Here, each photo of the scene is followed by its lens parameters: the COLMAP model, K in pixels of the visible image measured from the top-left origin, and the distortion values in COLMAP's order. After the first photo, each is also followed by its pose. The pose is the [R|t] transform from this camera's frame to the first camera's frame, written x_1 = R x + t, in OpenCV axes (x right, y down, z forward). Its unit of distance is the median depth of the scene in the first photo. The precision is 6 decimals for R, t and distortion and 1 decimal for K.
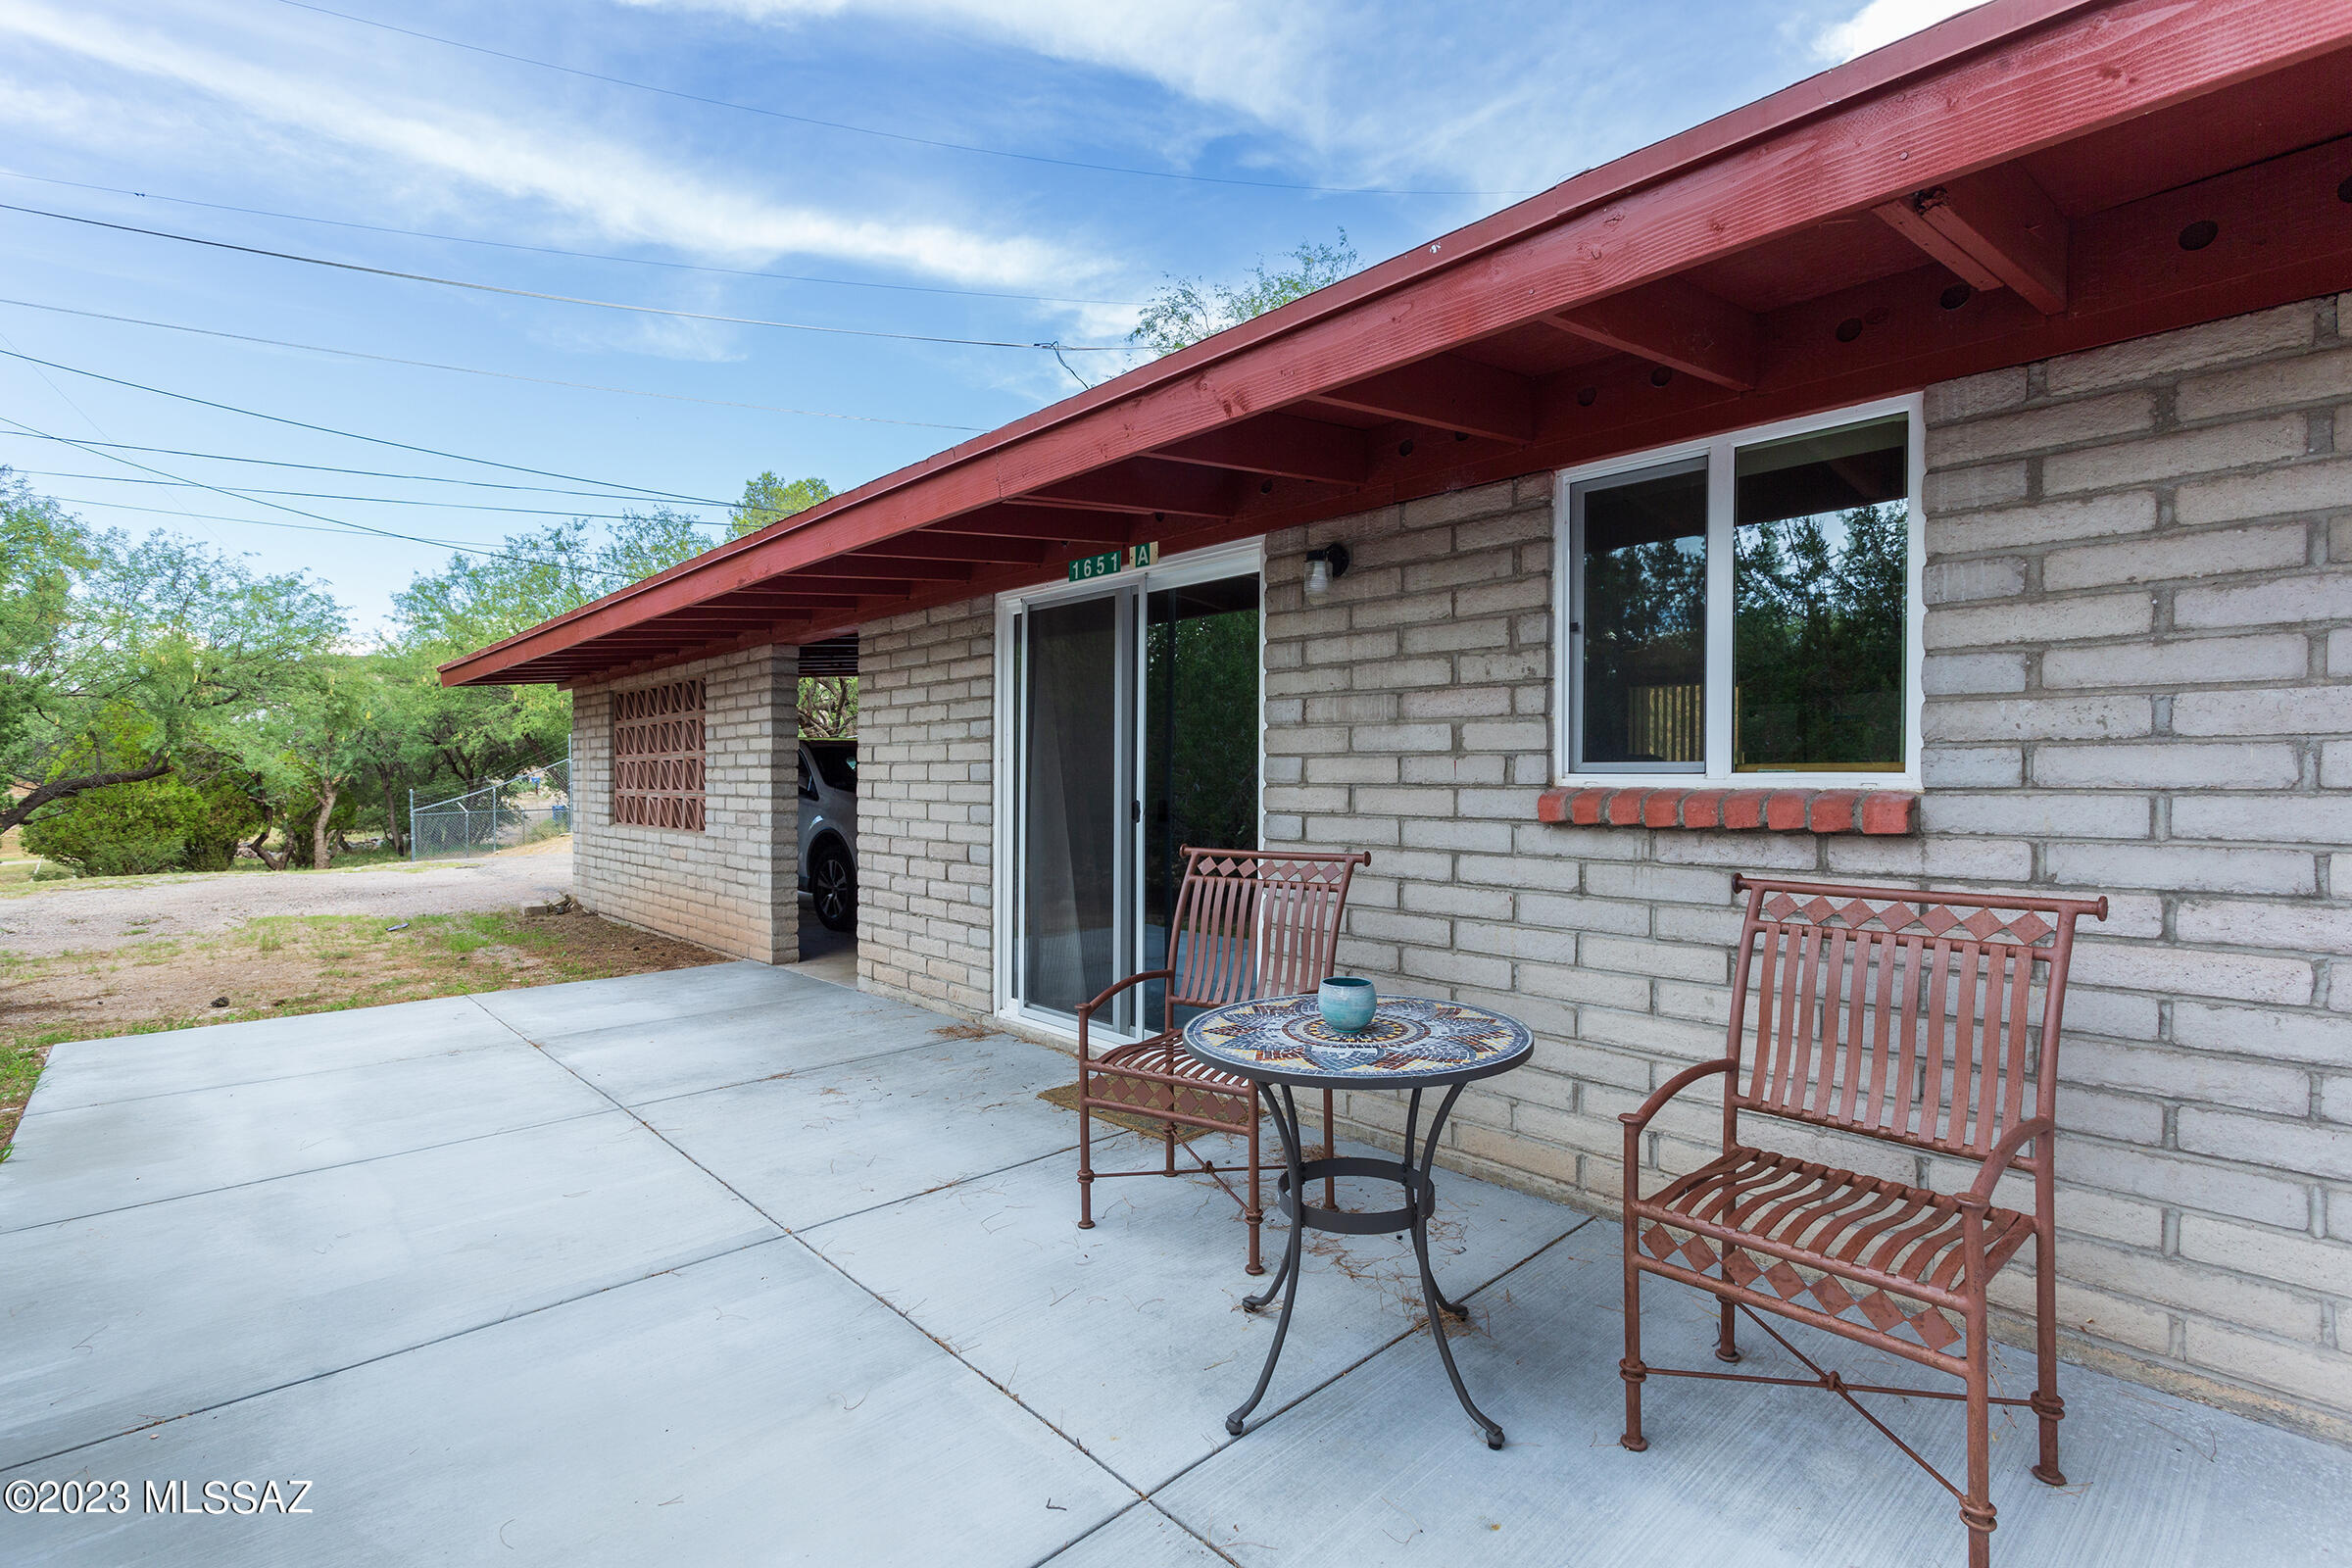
lens RADIAL K [[1151.3, 0, 1167.2], [0, 1151.3, 782.3], [0, 0, 1]] dist [0.000528, 0.000900]
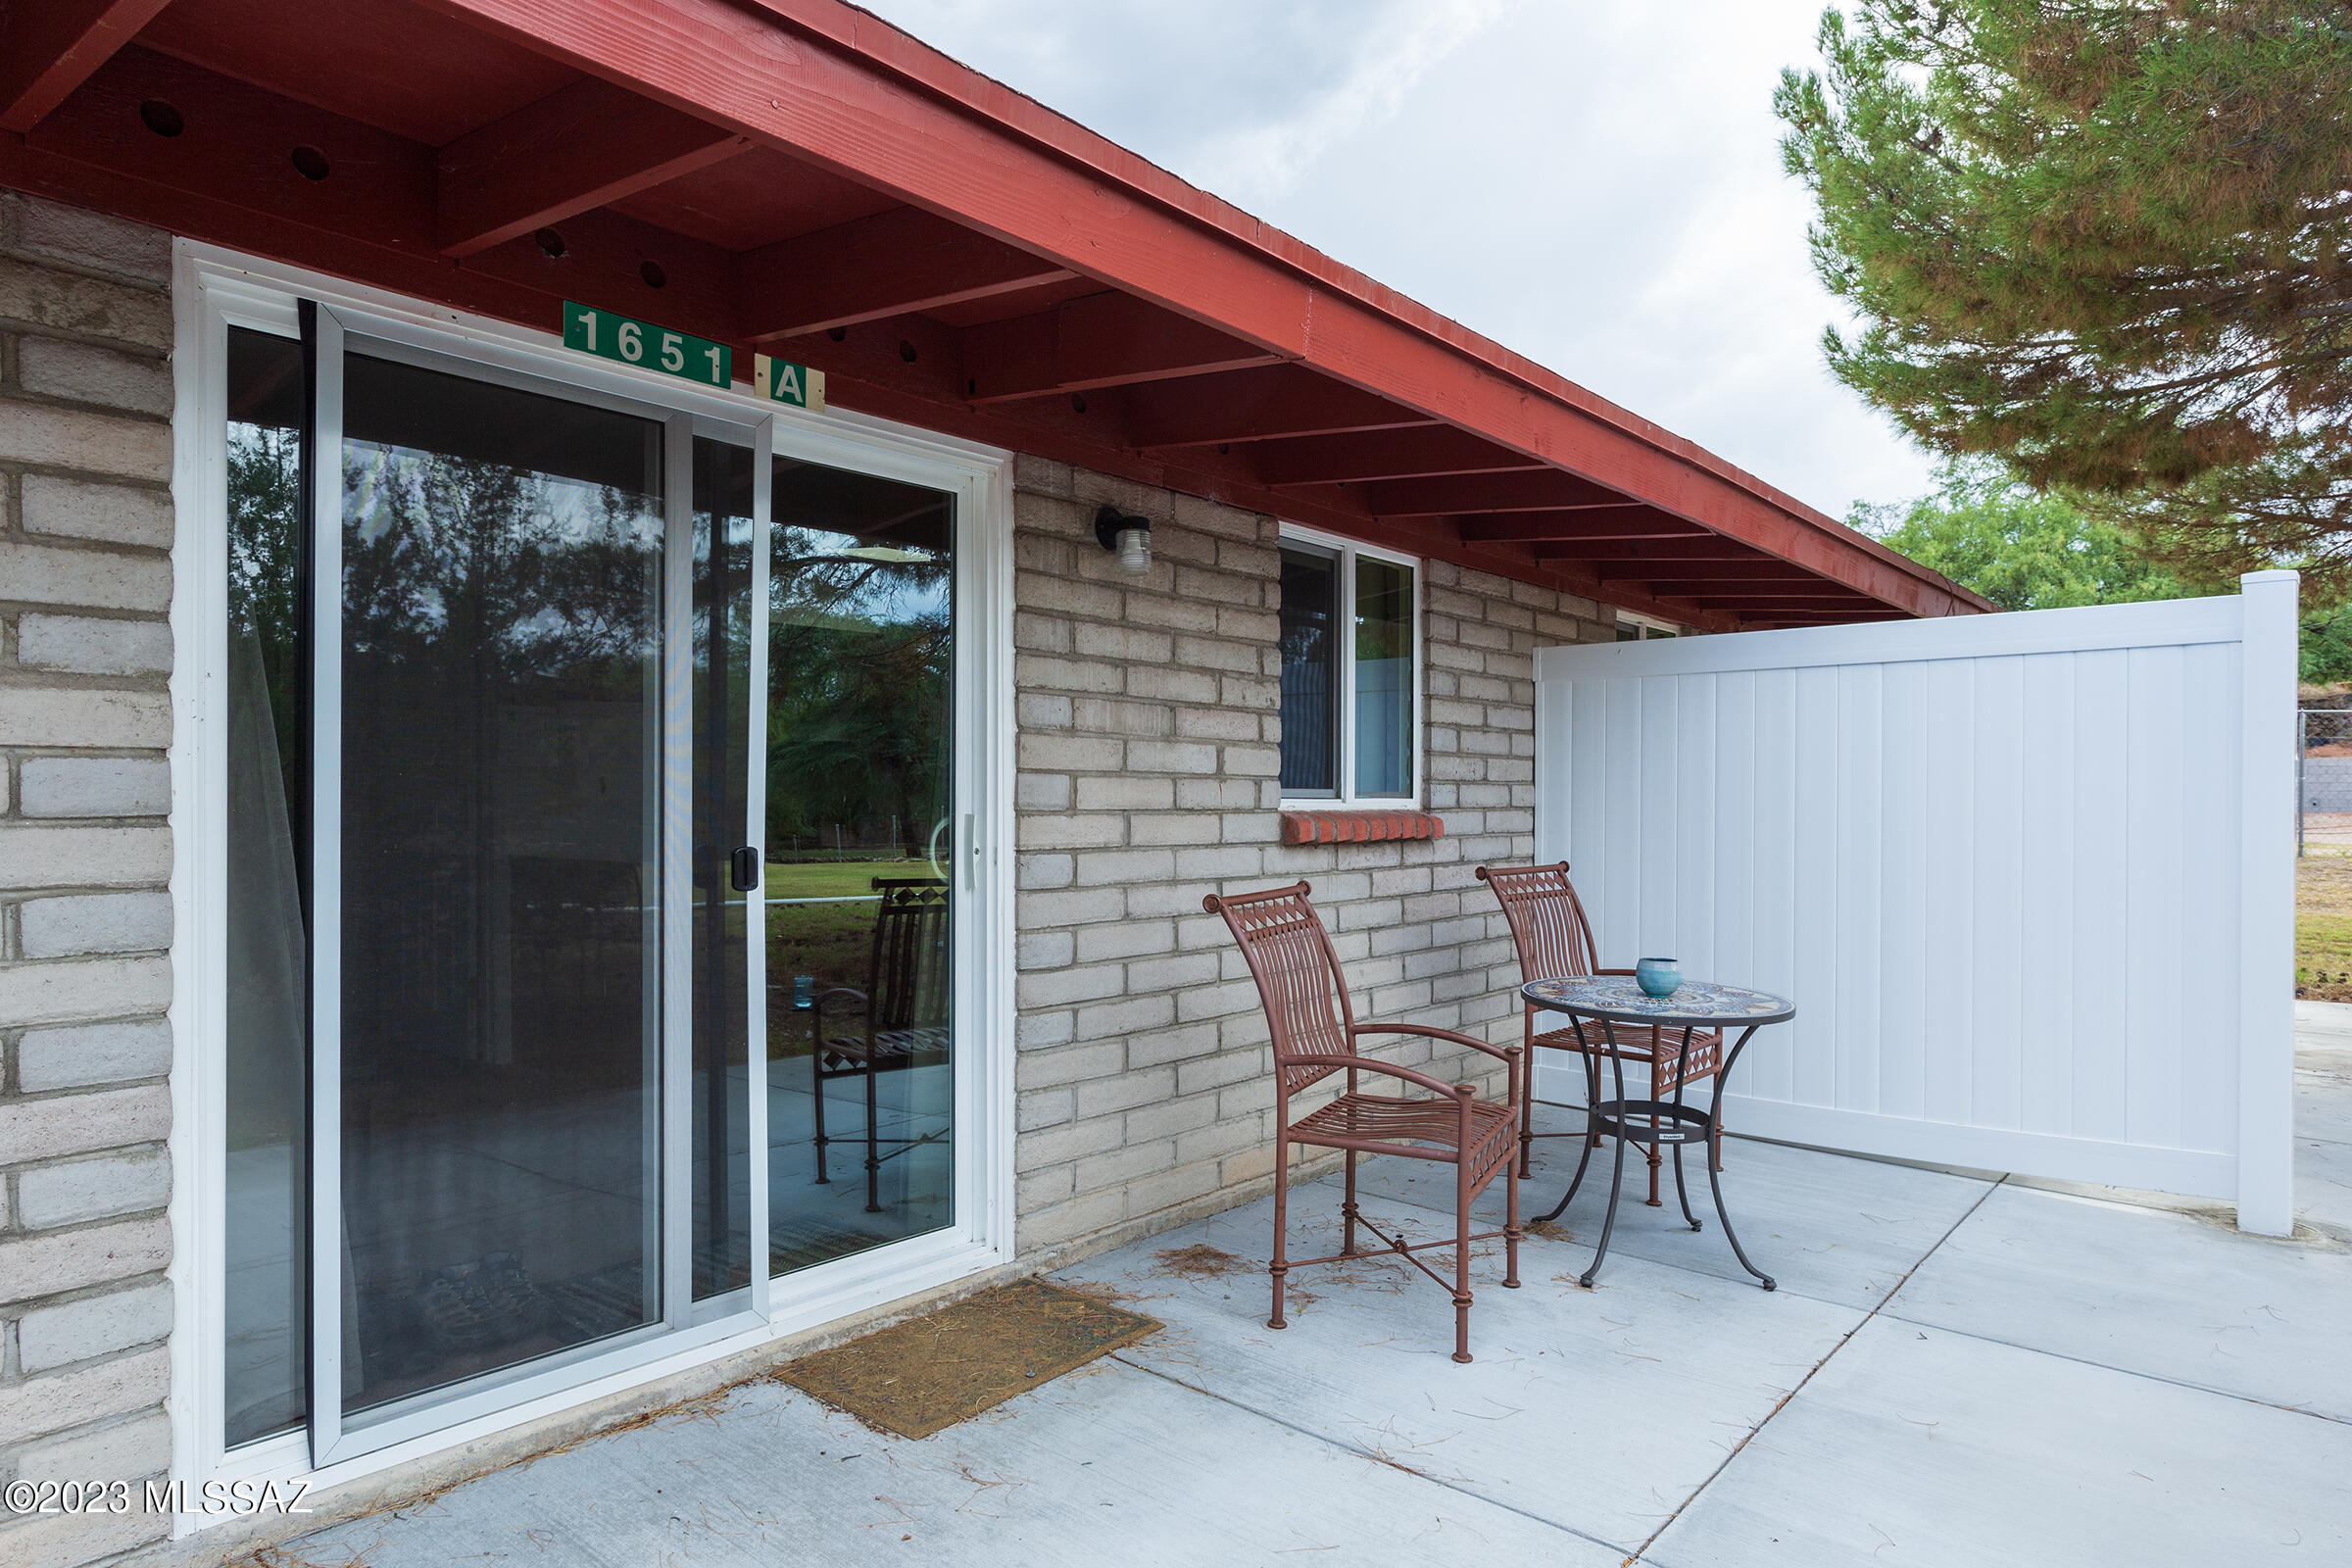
lens RADIAL K [[1482.3, 0, 1176.7], [0, 1482.3, 802.8], [0, 0, 1]] dist [-0.002716, 0.001148]
pose [[-0.176762, -0.004091, 0.984245, -0.902898], [0.001407, 0.999989, 0.004410, -0.008596], [-0.984253, 0.002165, -0.176755, 1.179759]]
